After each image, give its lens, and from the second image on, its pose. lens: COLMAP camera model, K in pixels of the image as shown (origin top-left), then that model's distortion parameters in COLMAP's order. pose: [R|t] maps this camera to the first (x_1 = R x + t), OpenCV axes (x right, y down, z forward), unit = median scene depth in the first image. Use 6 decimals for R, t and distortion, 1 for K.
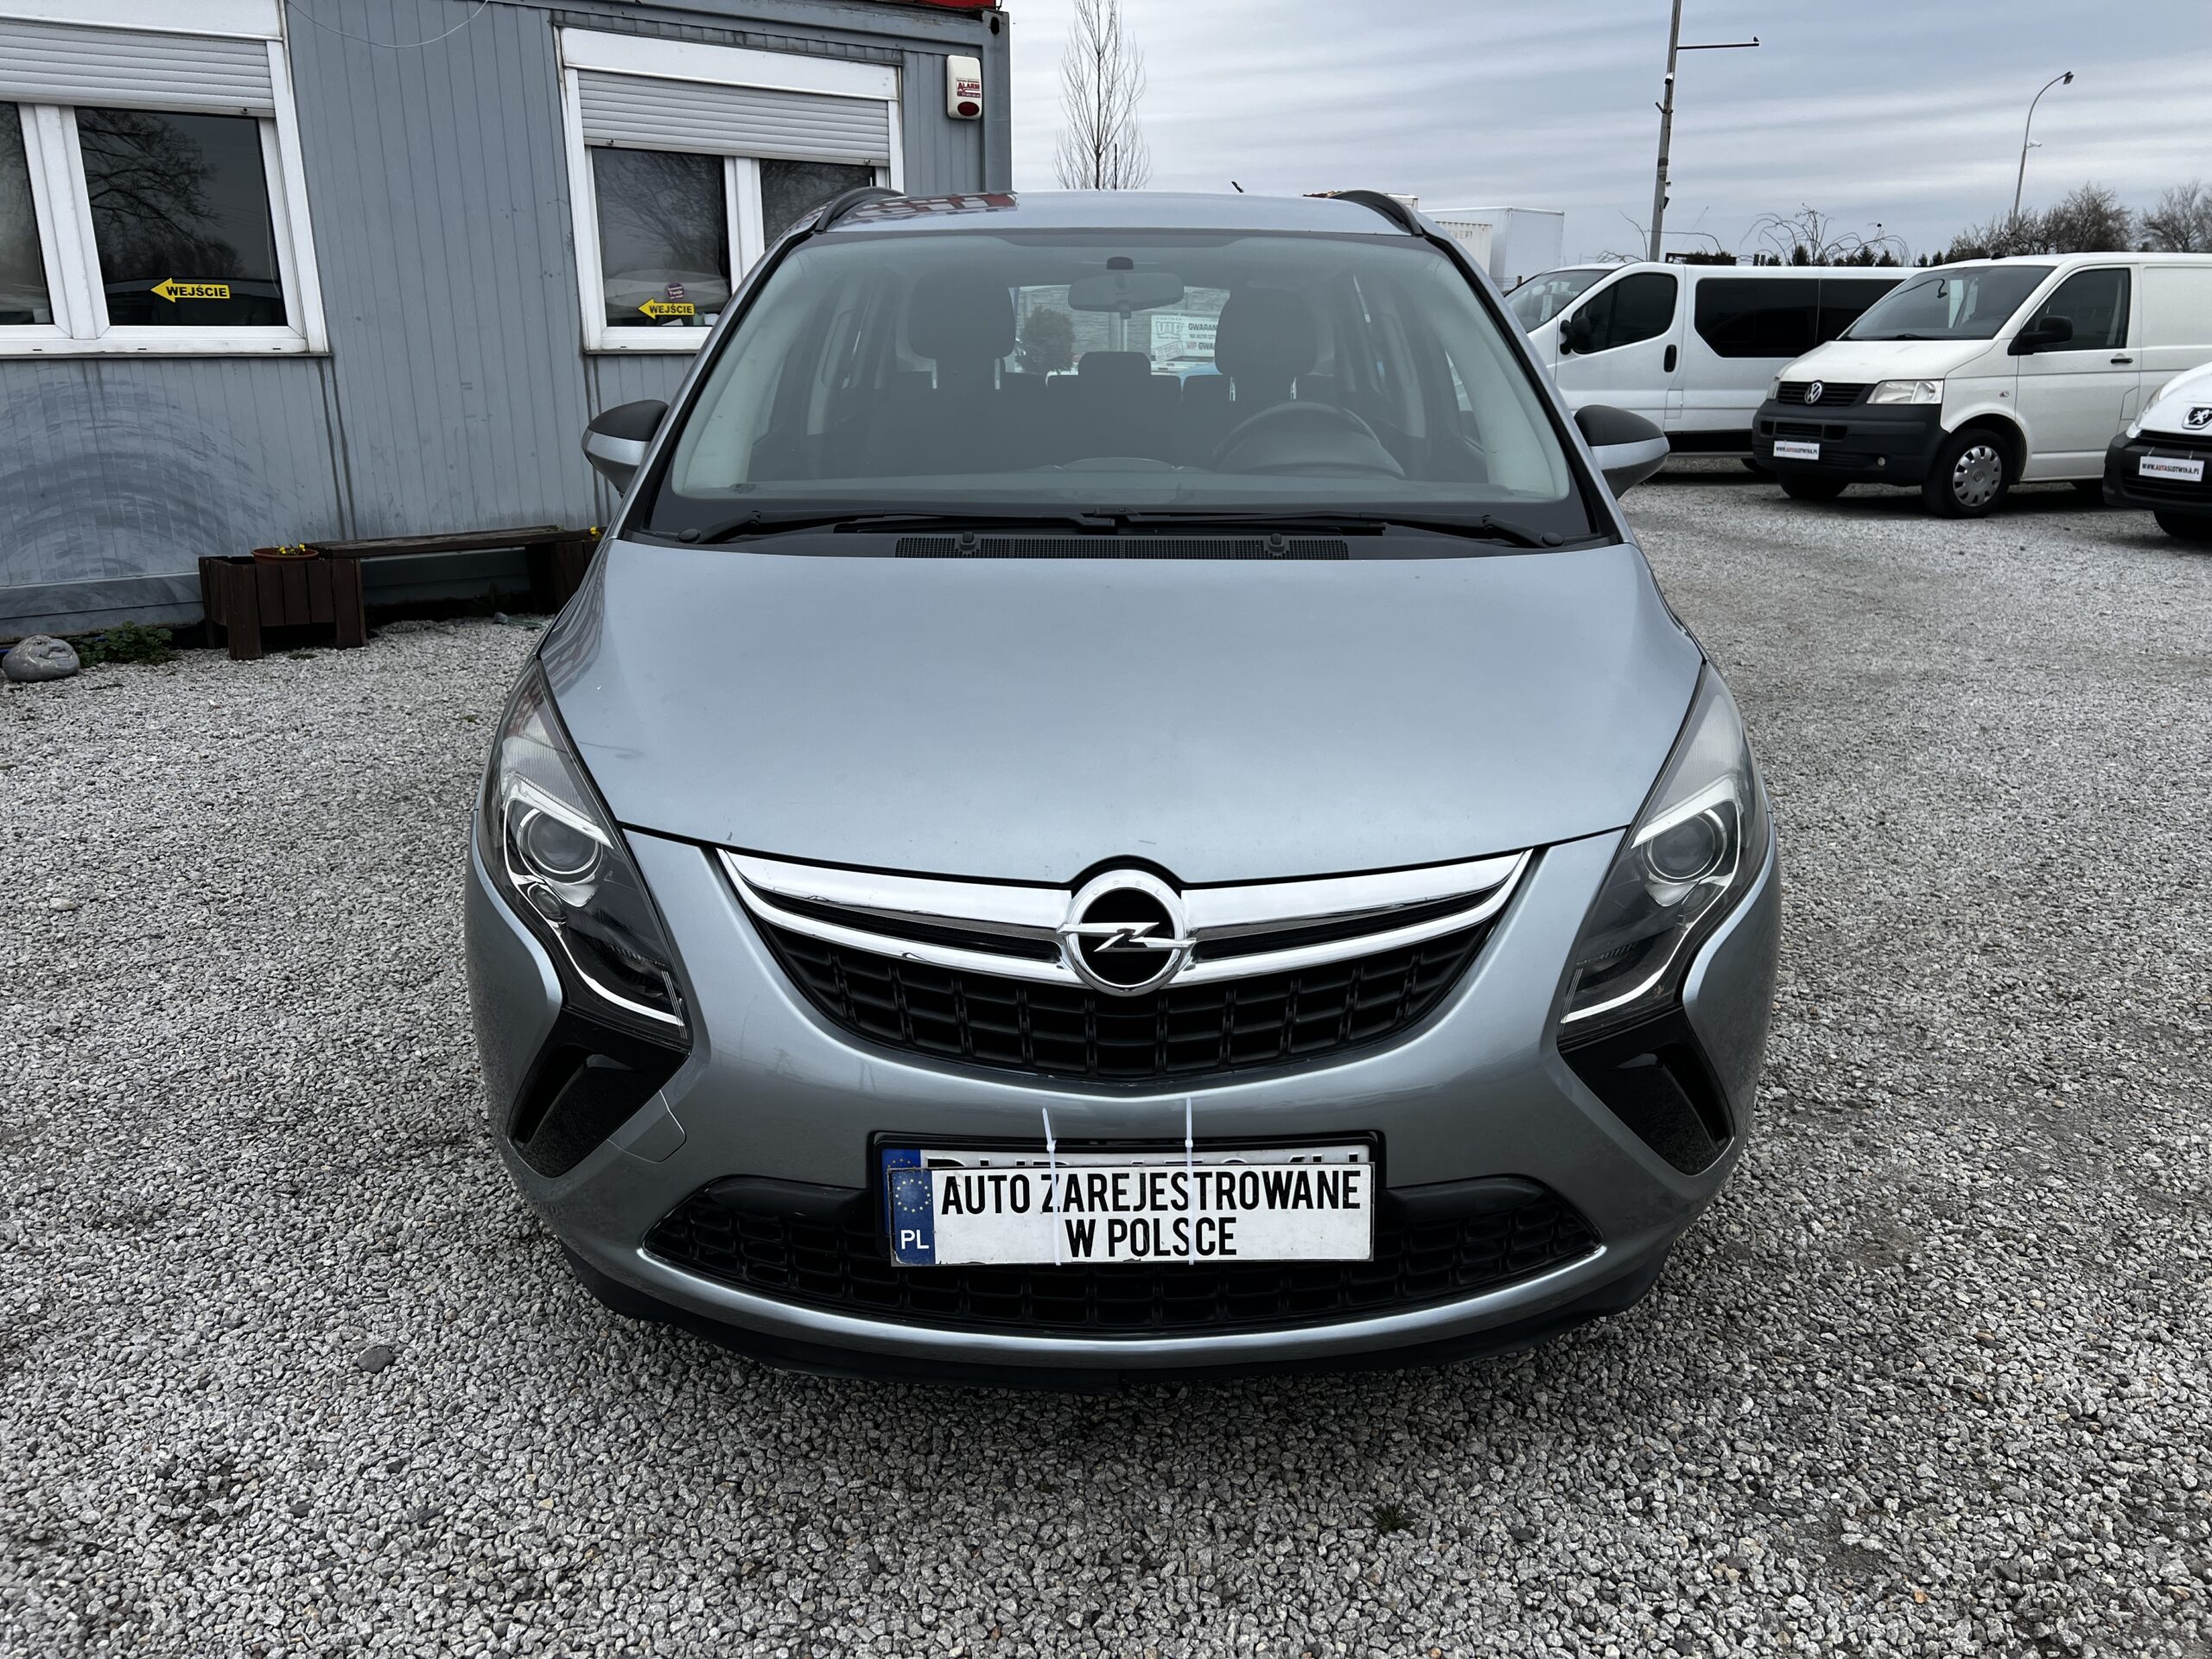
lens RADIAL K [[1645.4, 0, 1116.2], [0, 1645.4, 816.0], [0, 0, 1]] dist [0.032345, -0.002428]
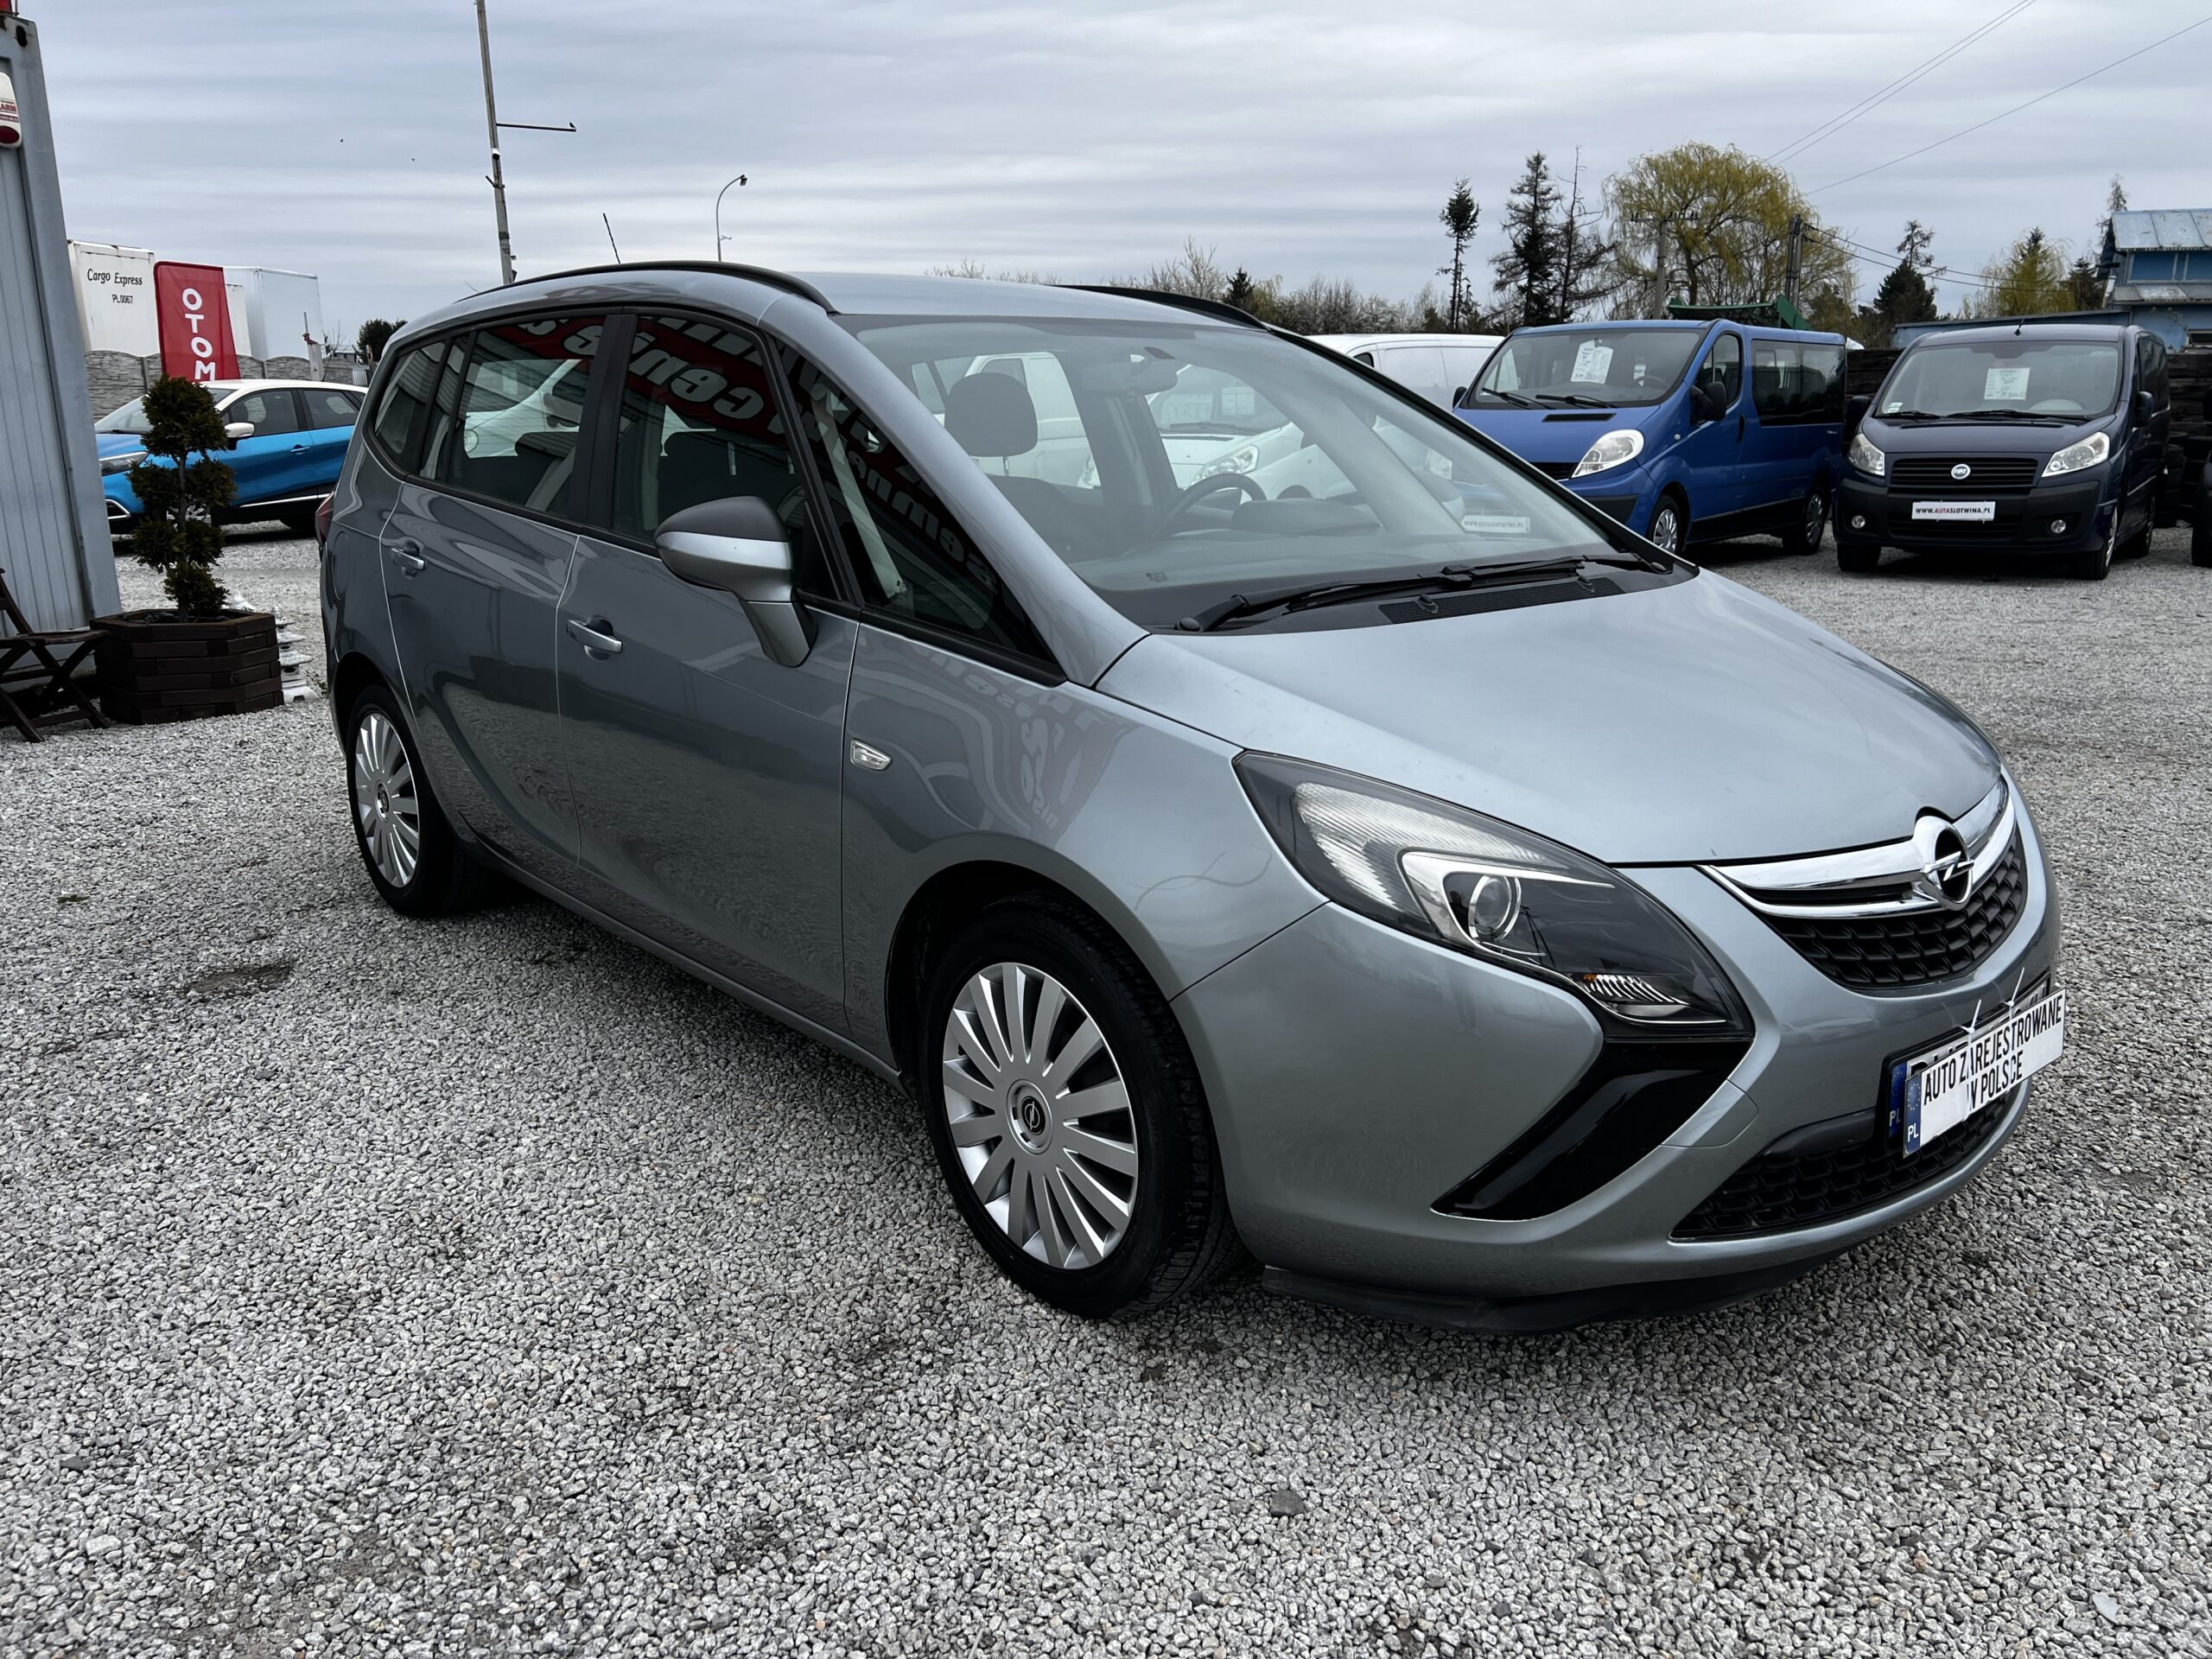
lens RADIAL K [[1645.4, 0, 1116.2], [0, 1645.4, 816.0], [0, 0, 1]] dist [0.032345, -0.002428]
pose [[0.765481, -0.166435, 0.621561, -0.218051], [0.190281, 0.981318, 0.028427, -0.021496], [-0.614680, 0.096511, 0.782850, 0.058988]]
